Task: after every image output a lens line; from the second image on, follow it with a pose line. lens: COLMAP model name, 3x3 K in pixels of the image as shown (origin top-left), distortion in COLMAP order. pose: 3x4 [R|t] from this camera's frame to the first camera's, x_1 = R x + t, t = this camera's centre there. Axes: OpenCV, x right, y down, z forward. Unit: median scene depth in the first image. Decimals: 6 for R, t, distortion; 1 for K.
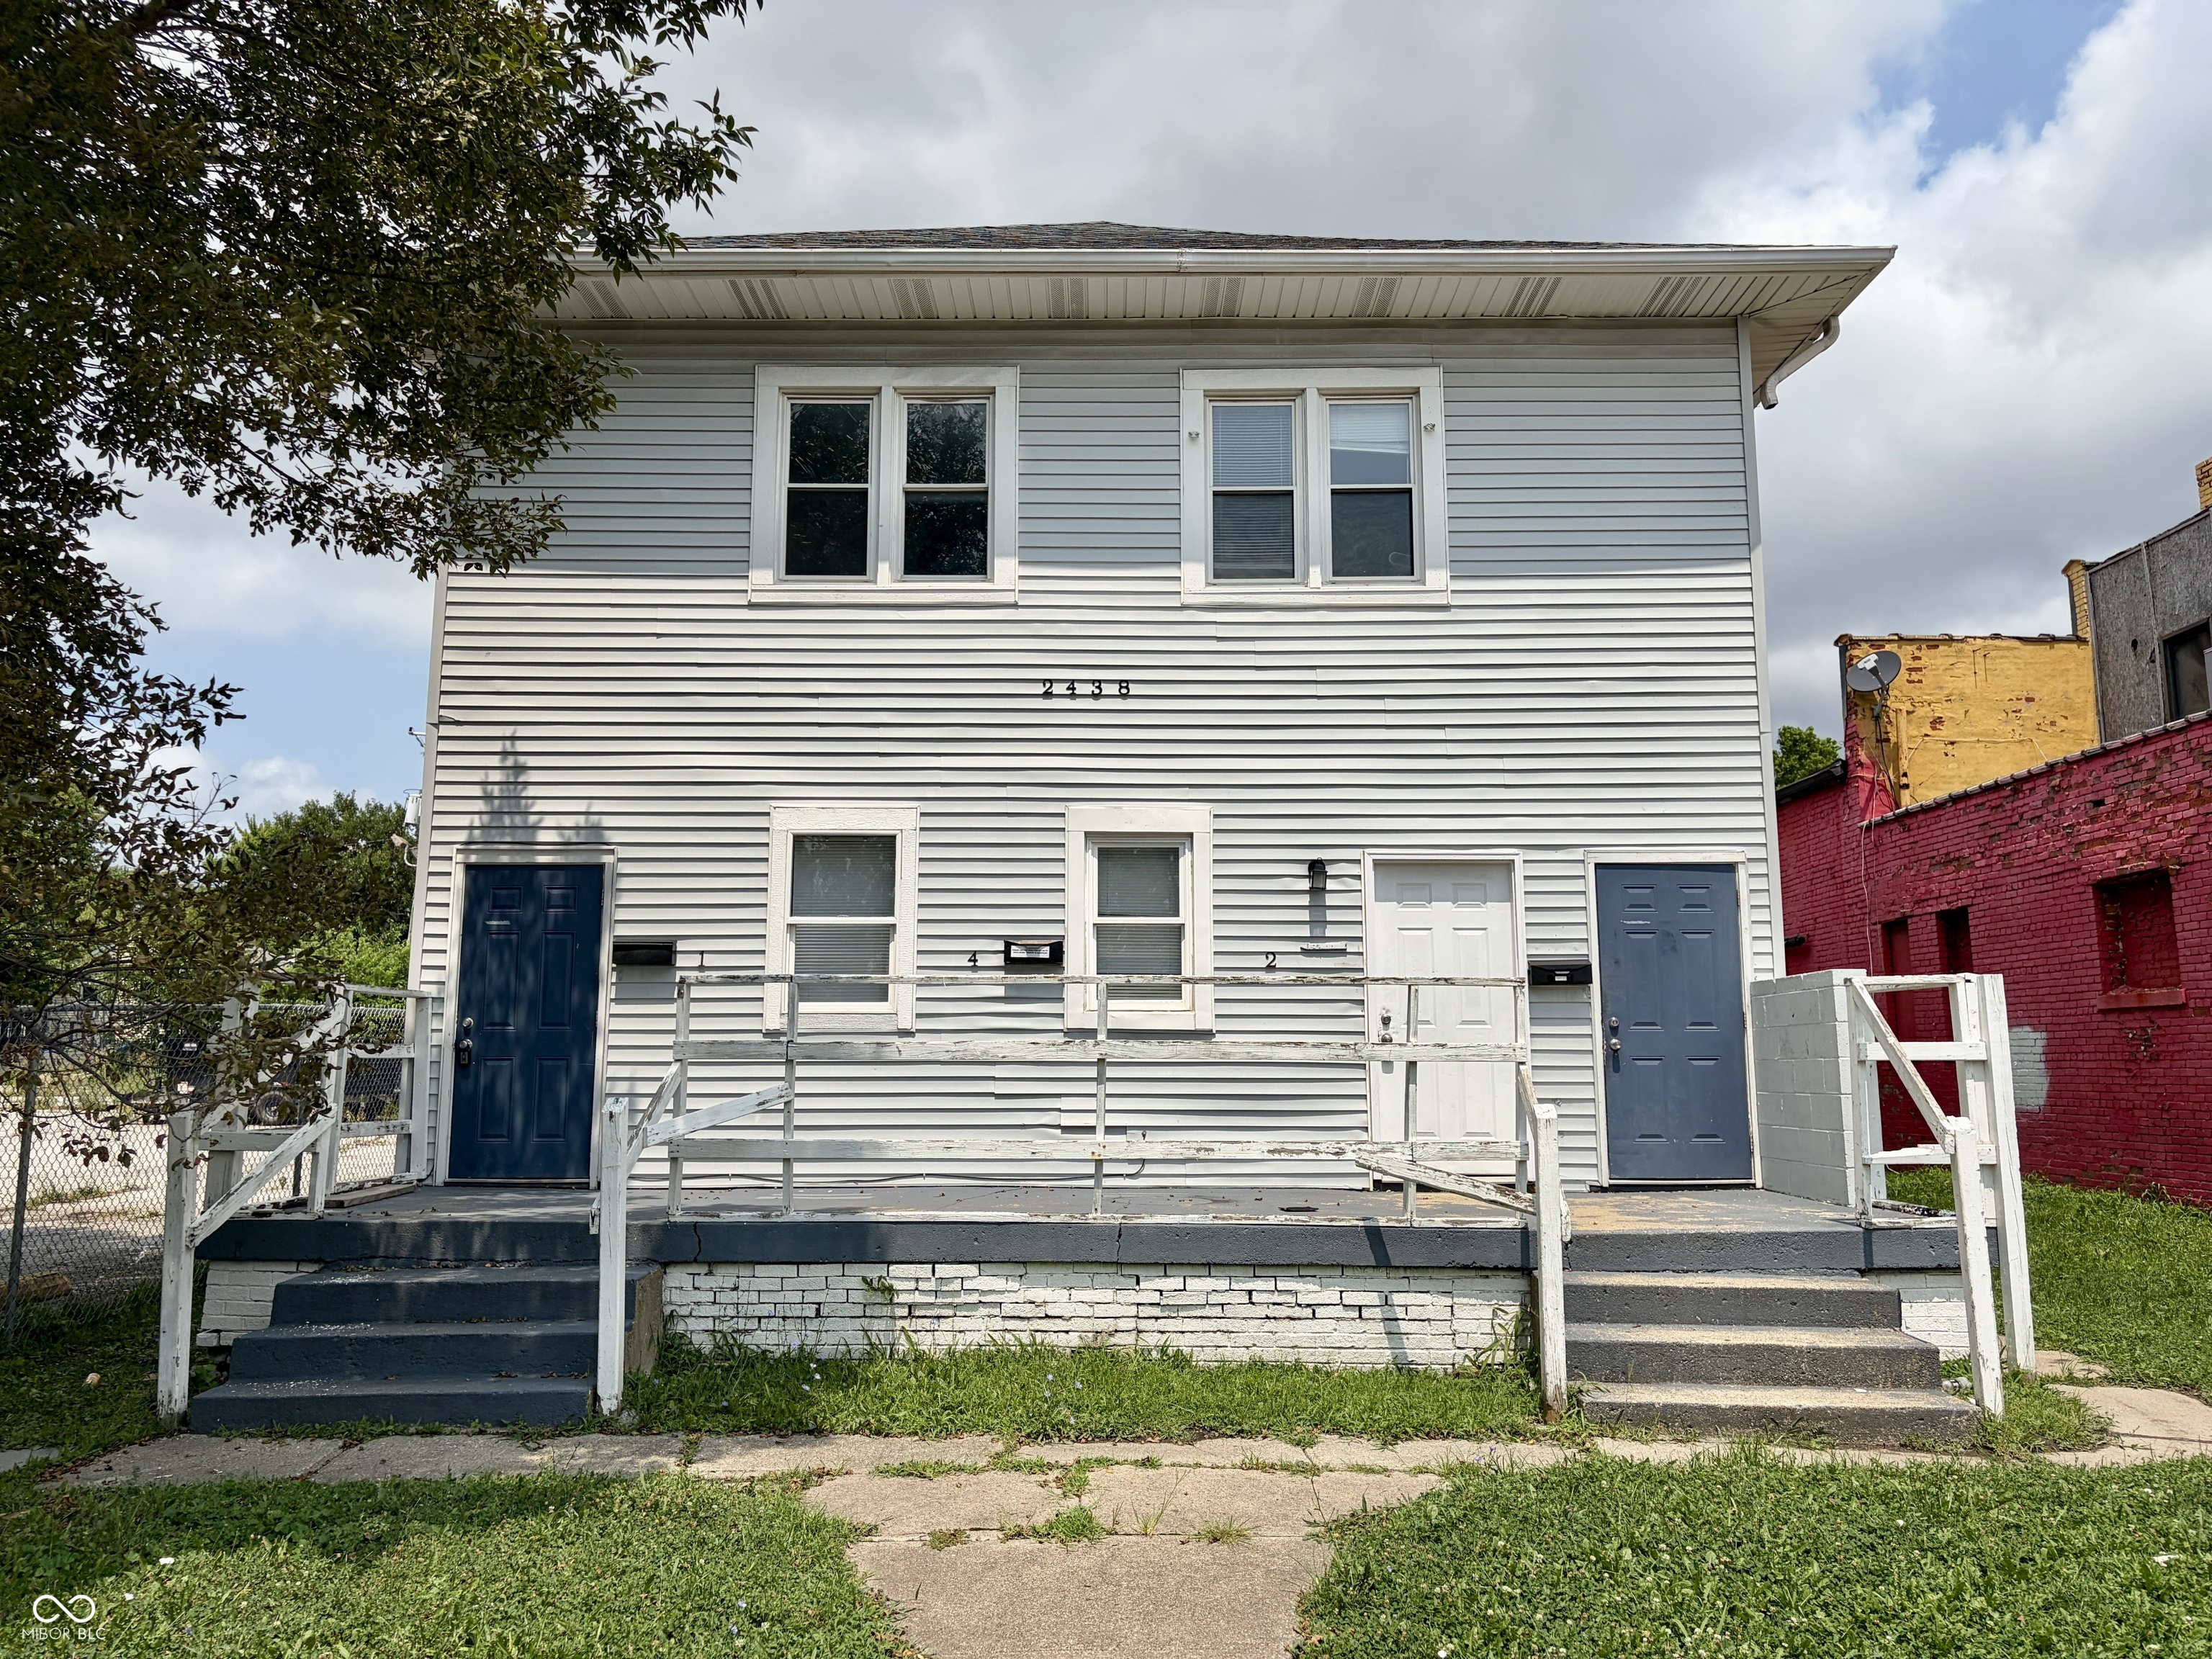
lens RADIAL K [[1608.4, 0, 1106.0], [0, 1608.4, 829.5], [0, 0, 1]] dist [0.032722, -0.007127]
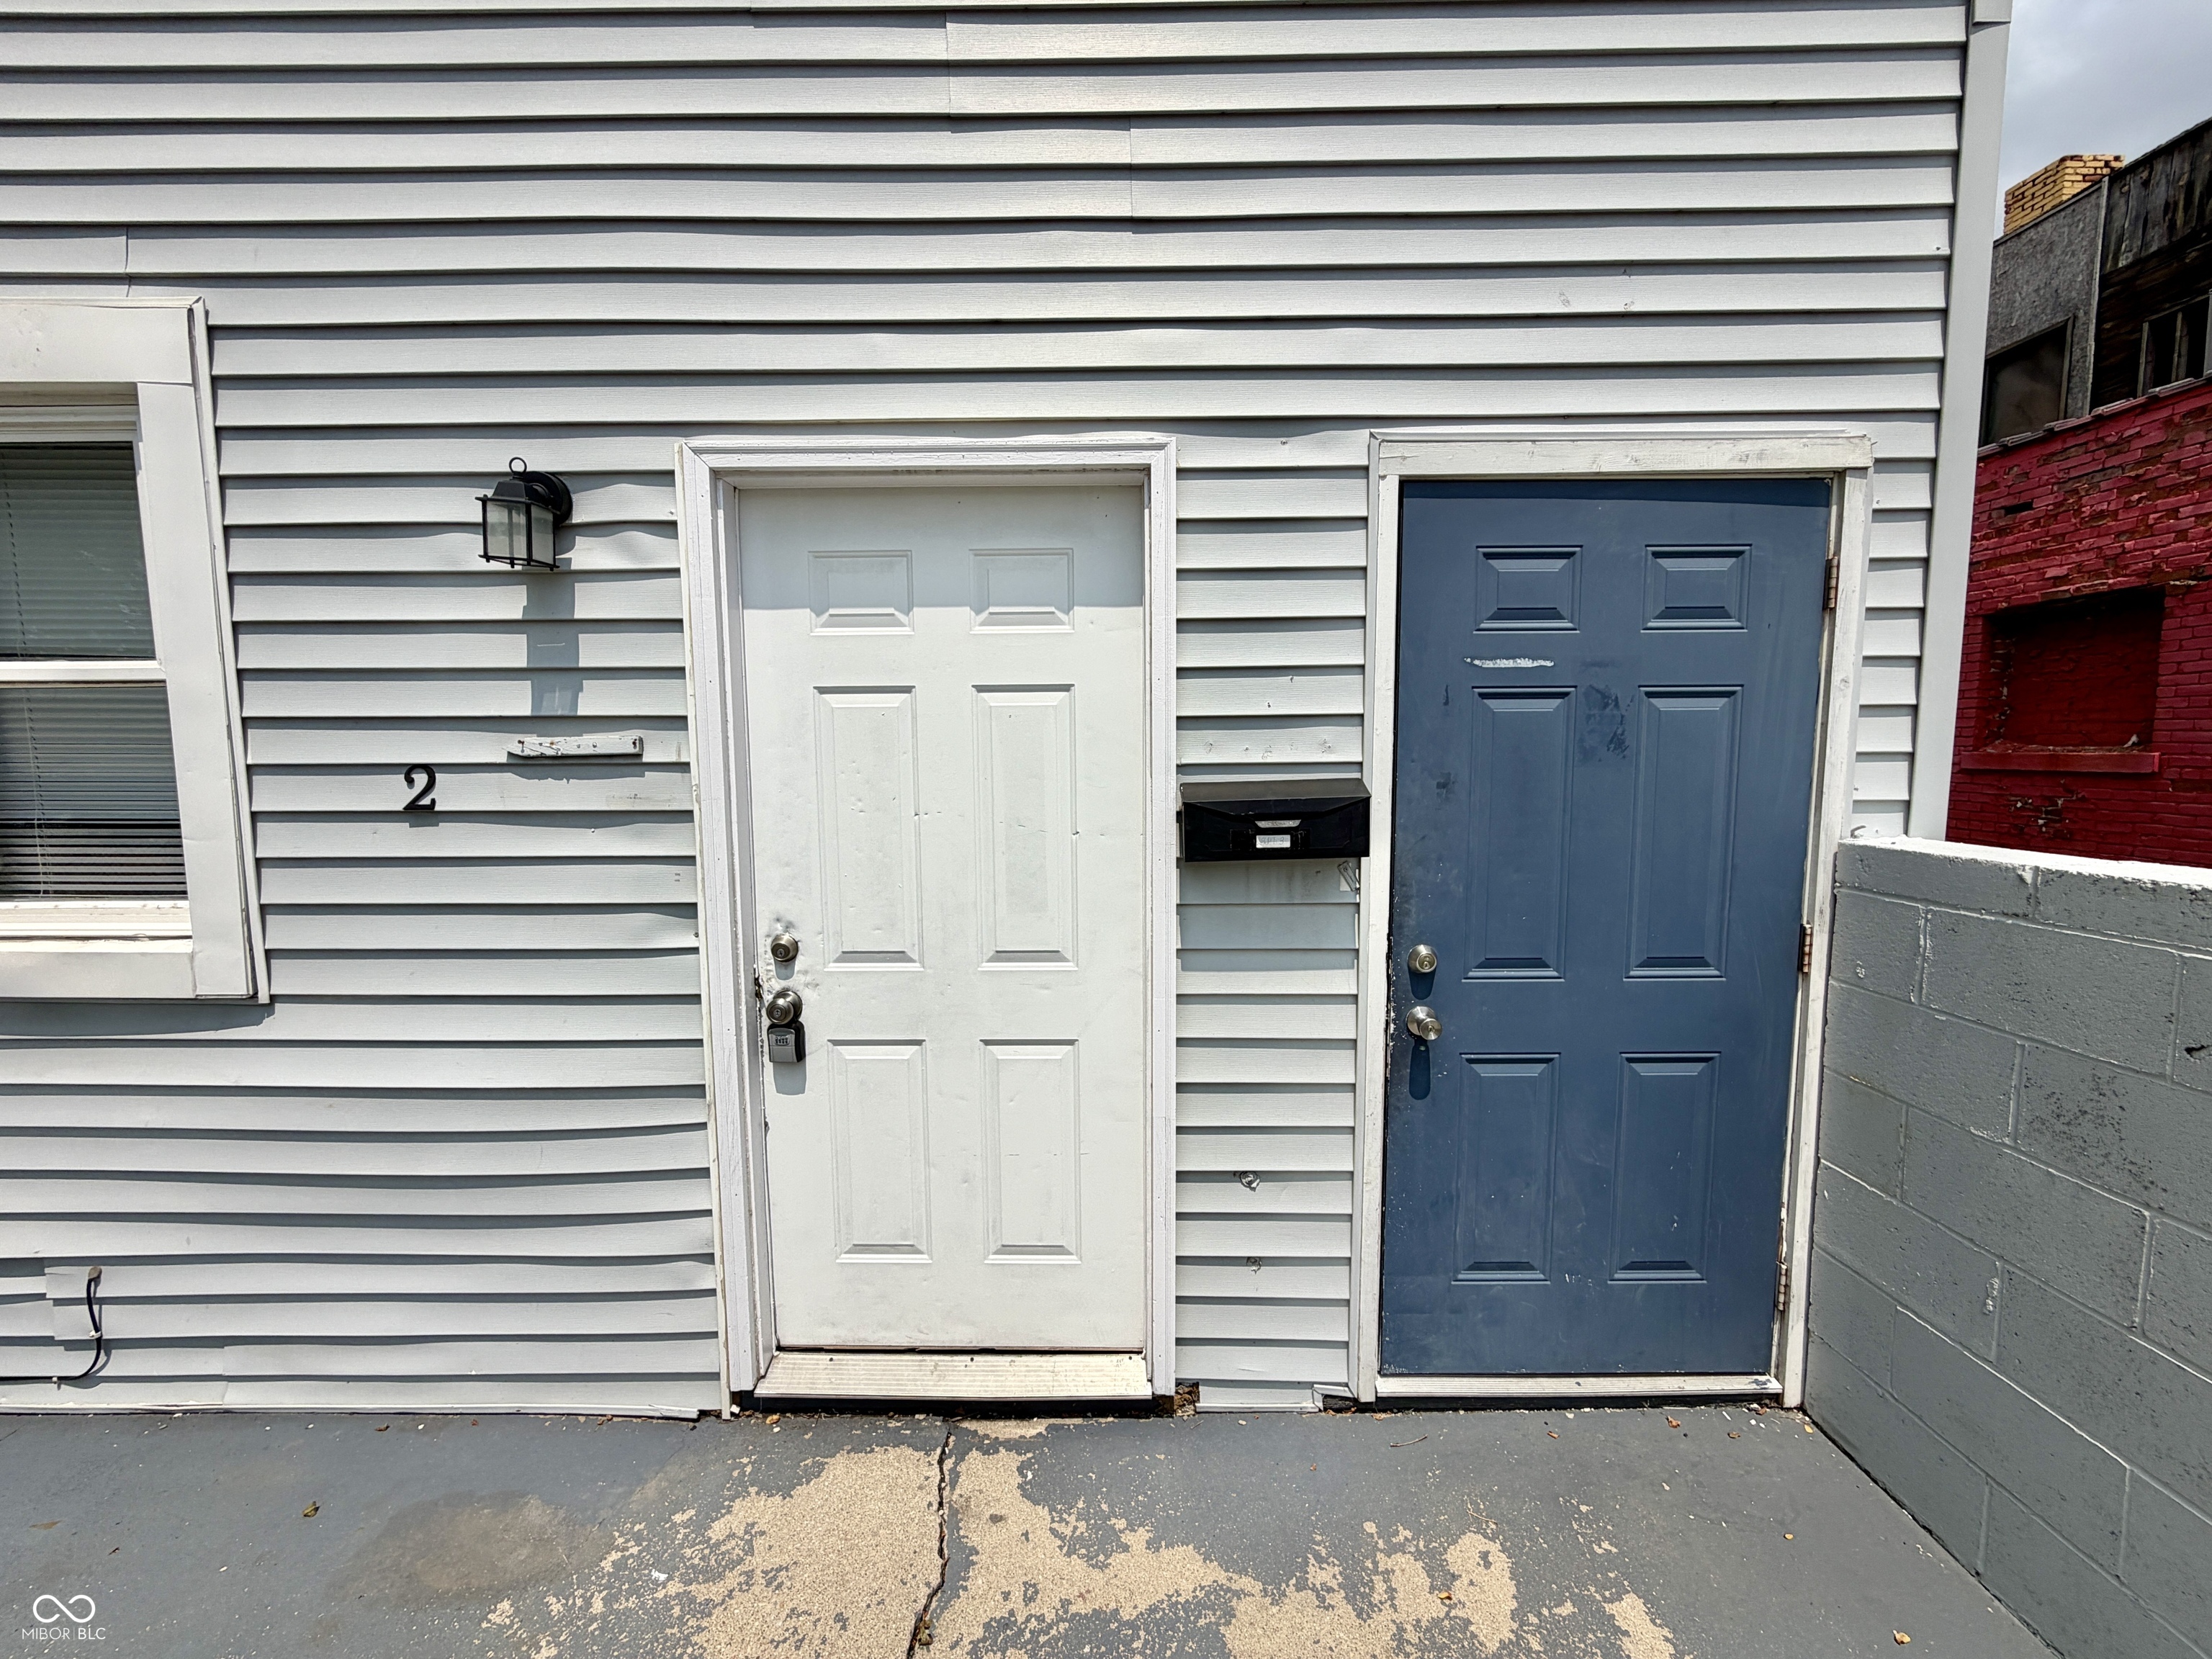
lens RADIAL K [[880.0, 0, 1102.1], [0, 880.0, 834.3], [0, 0, 1]] dist [0.000129, 0.000590]
pose [[0.999950, -0.008721, 0.004918, 0.242482], [0.007306, 0.971445, 0.237151, 0.047880], [-0.006845, -0.237104, 0.971460, 0.814650]]
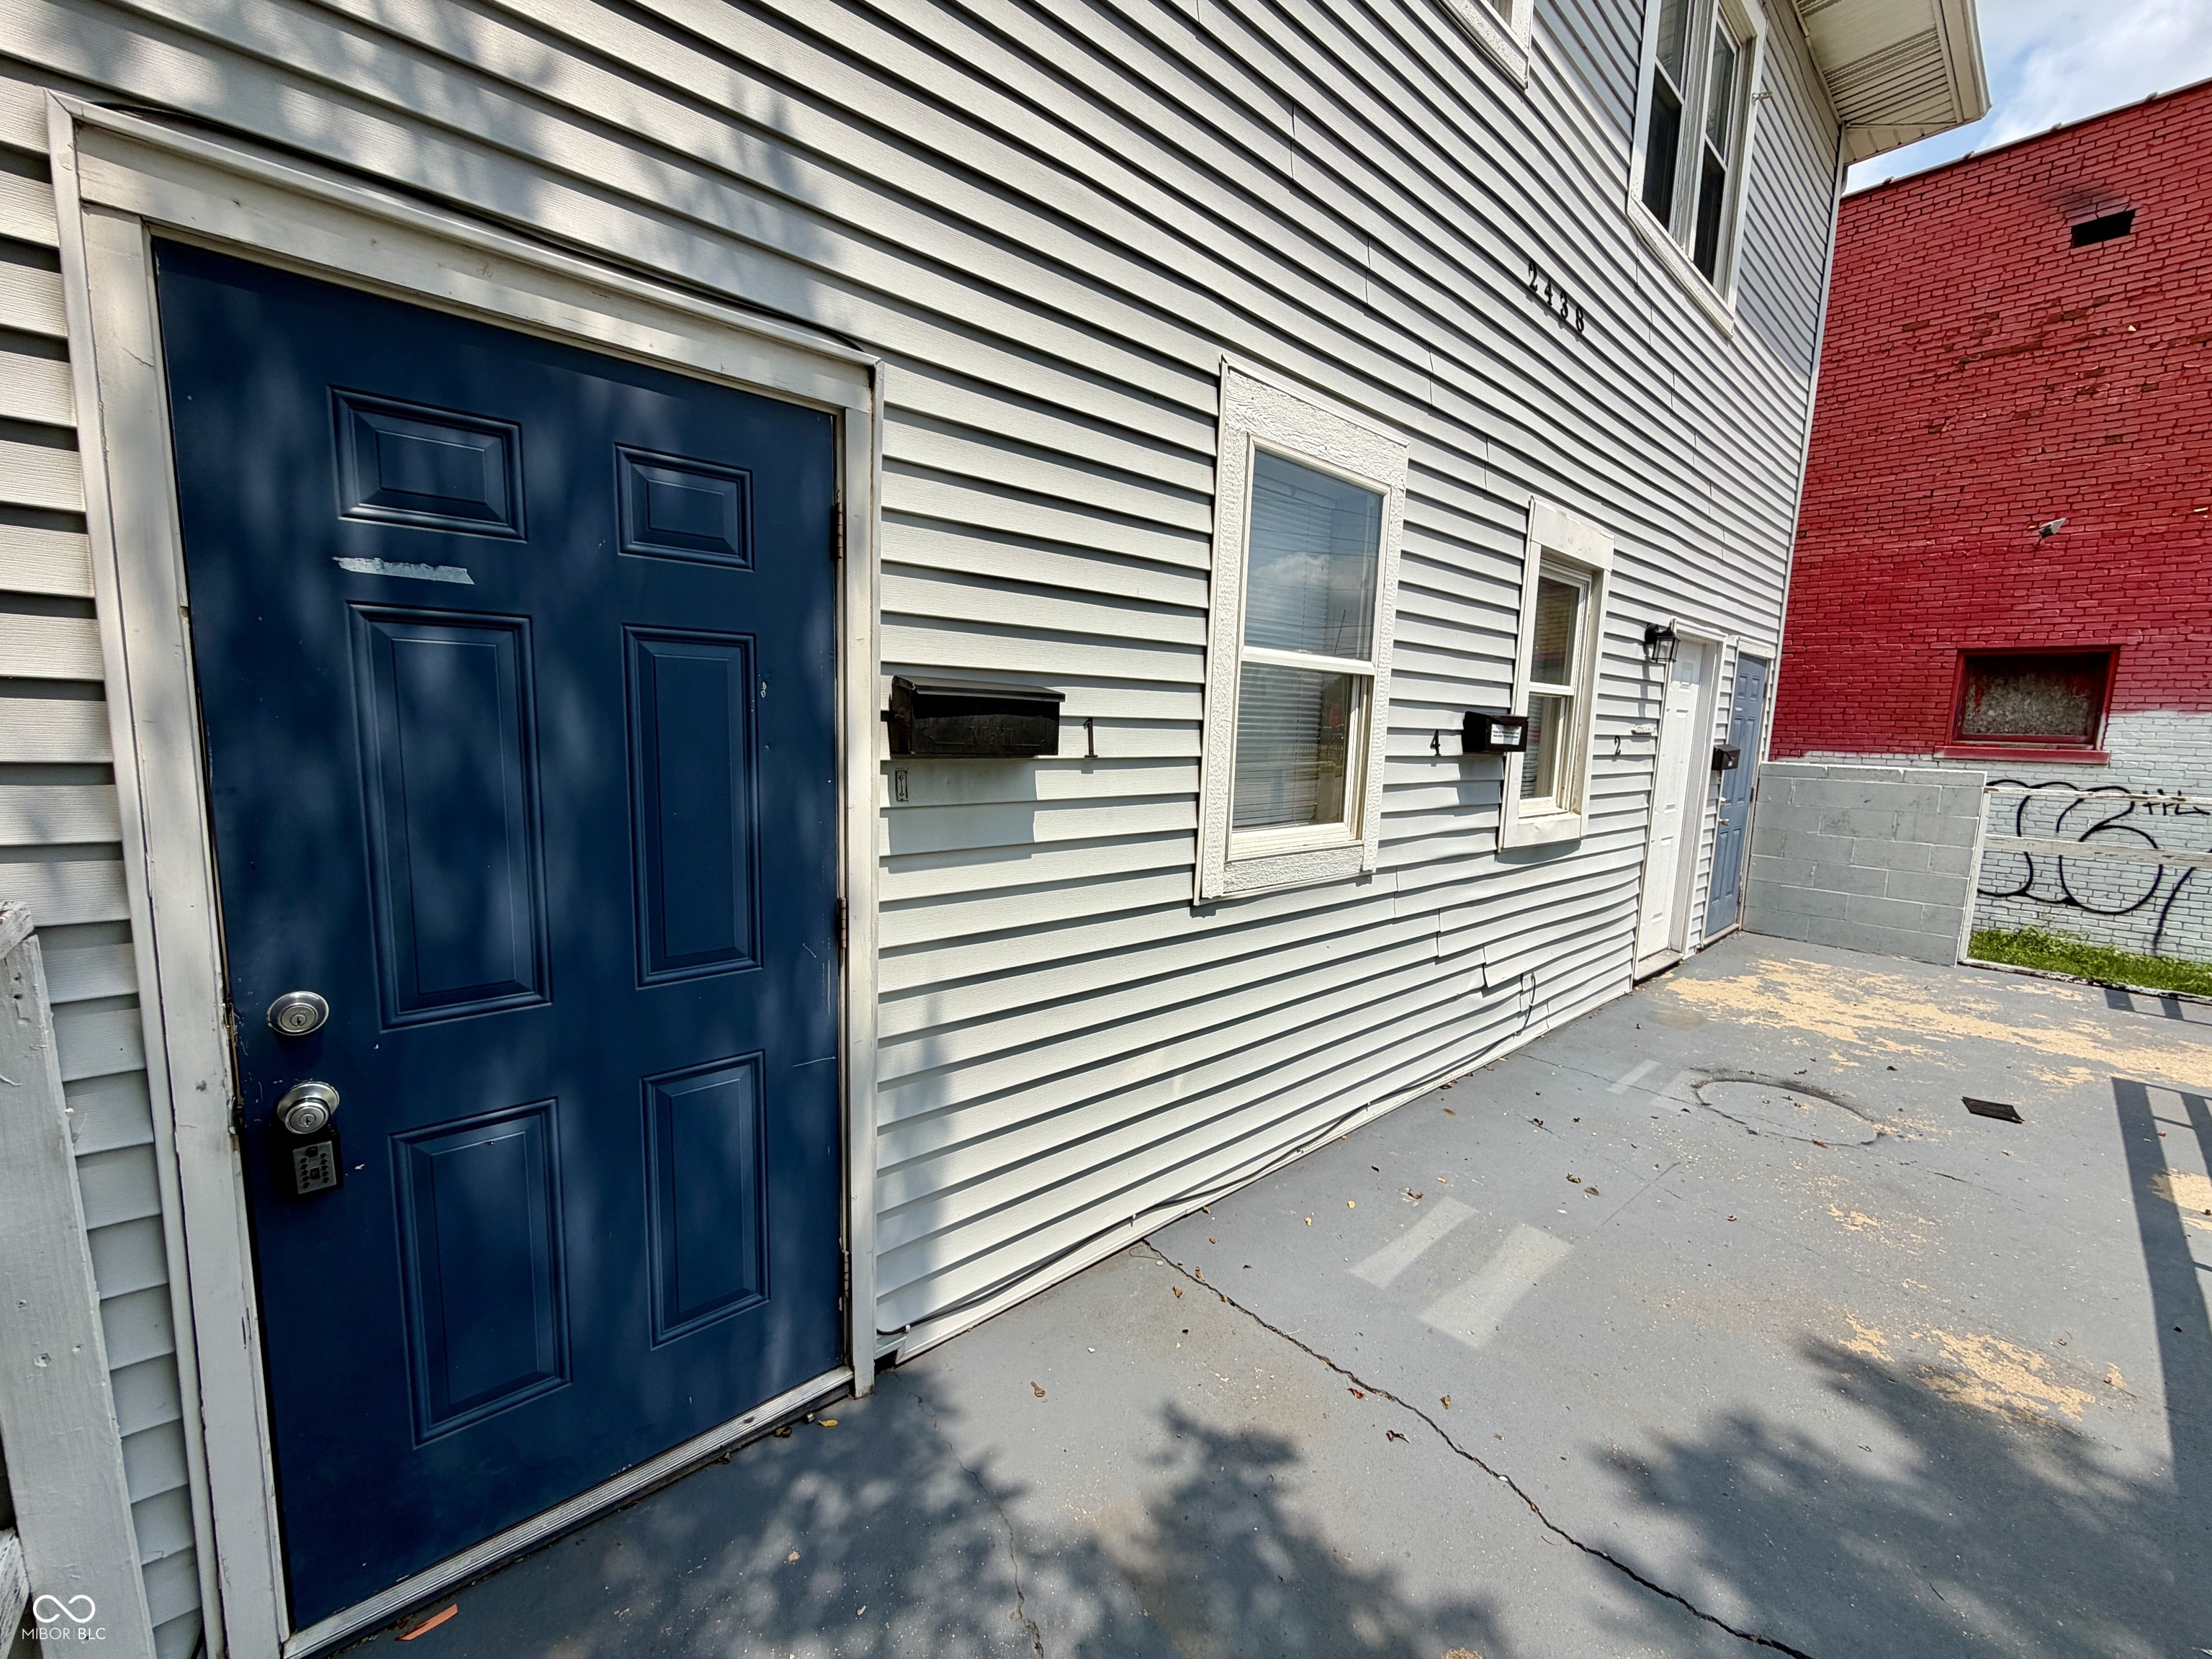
lens RADIAL K [[880.0, 0, 1102.1], [0, 880.0, 834.3], [0, 0, 1]] dist [0.000129, 0.000590]
pose [[0.736841, -0.069477, 0.672486, -0.392053], [-0.126487, 0.962974, 0.238079, 0.051239], [-0.664128, -0.260487, 0.700771, 0.845427]]
